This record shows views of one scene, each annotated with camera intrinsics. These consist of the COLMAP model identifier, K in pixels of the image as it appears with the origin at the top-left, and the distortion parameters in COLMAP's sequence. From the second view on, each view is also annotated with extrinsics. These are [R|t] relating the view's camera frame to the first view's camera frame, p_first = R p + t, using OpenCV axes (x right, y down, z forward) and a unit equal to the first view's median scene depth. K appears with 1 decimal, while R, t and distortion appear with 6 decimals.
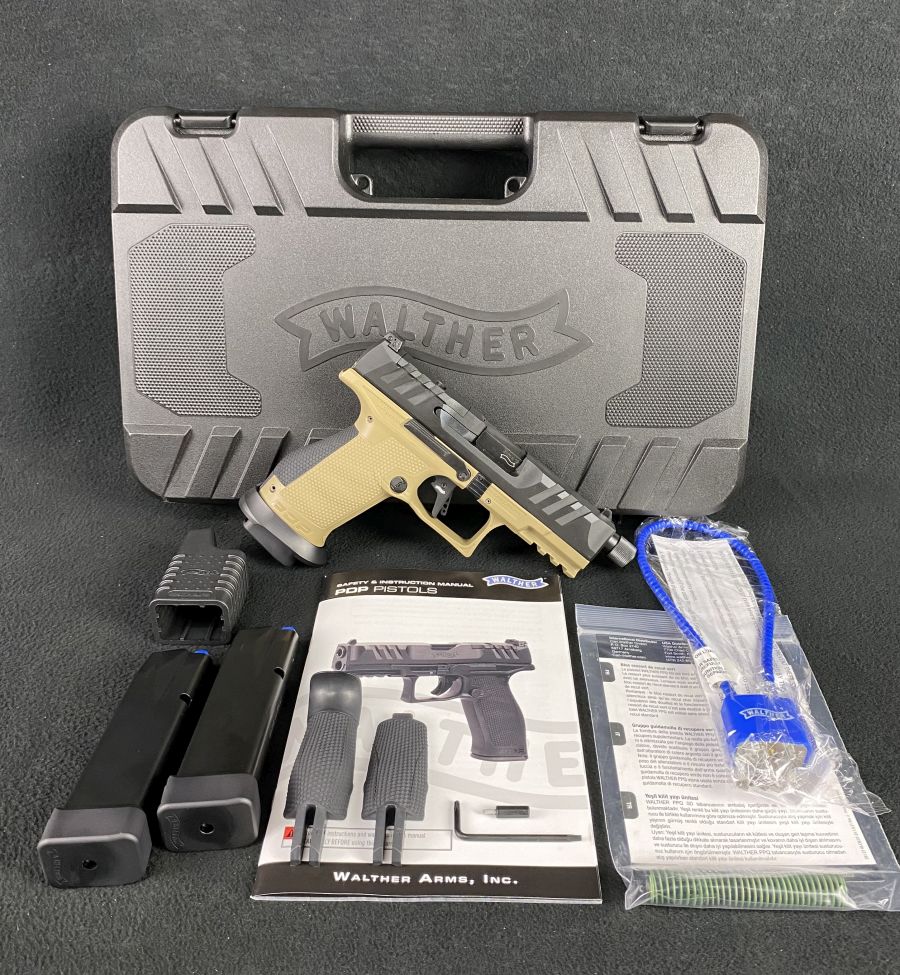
lens RADIAL K [[847.4, 0, 450.7], [0, 847.4, 487.4], [0, 0, 1]] dist [-0.001286, -0.001639]
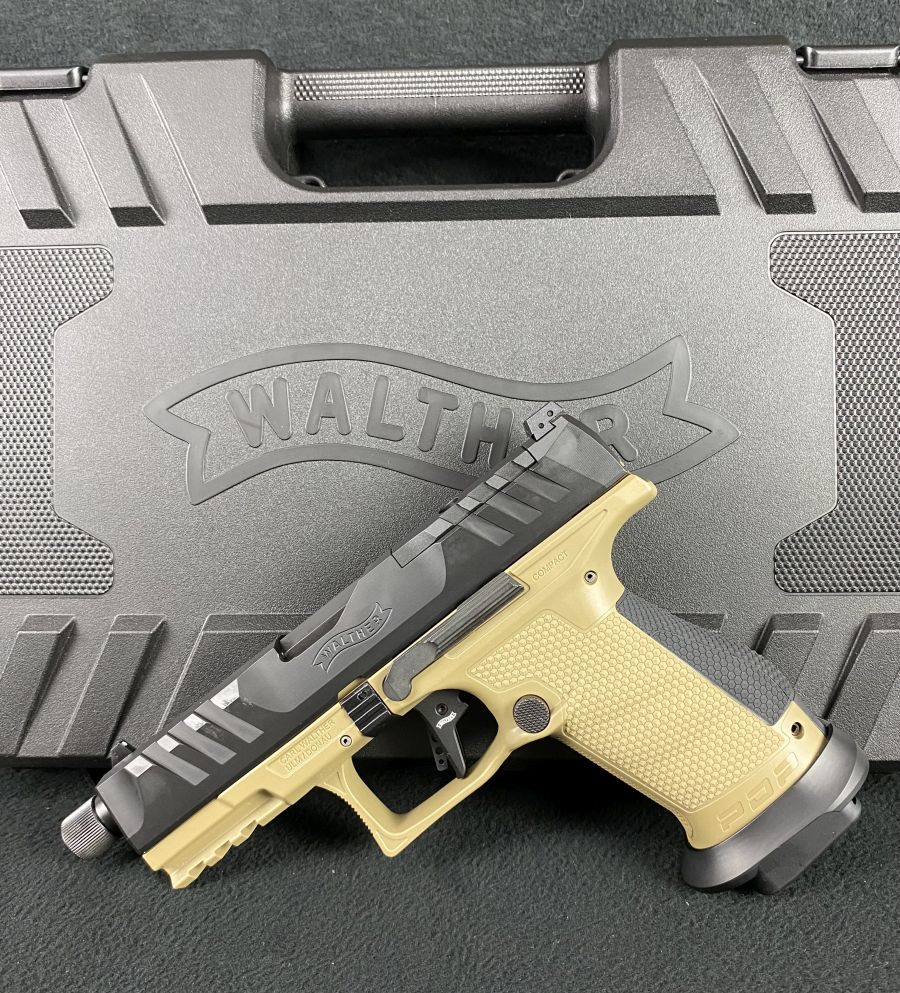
lens RADIAL K [[864.2, 0, 428.3], [0, 864.2, 510.3], [0, 0, 1]] dist [0.008936, 0.017970]
pose [[0.999684, -0.023220, -0.009581, -0.022664], [0.019942, 0.965571, -0.259376, 0.011339], [0.015274, 0.259103, 0.965729, 0.495847]]
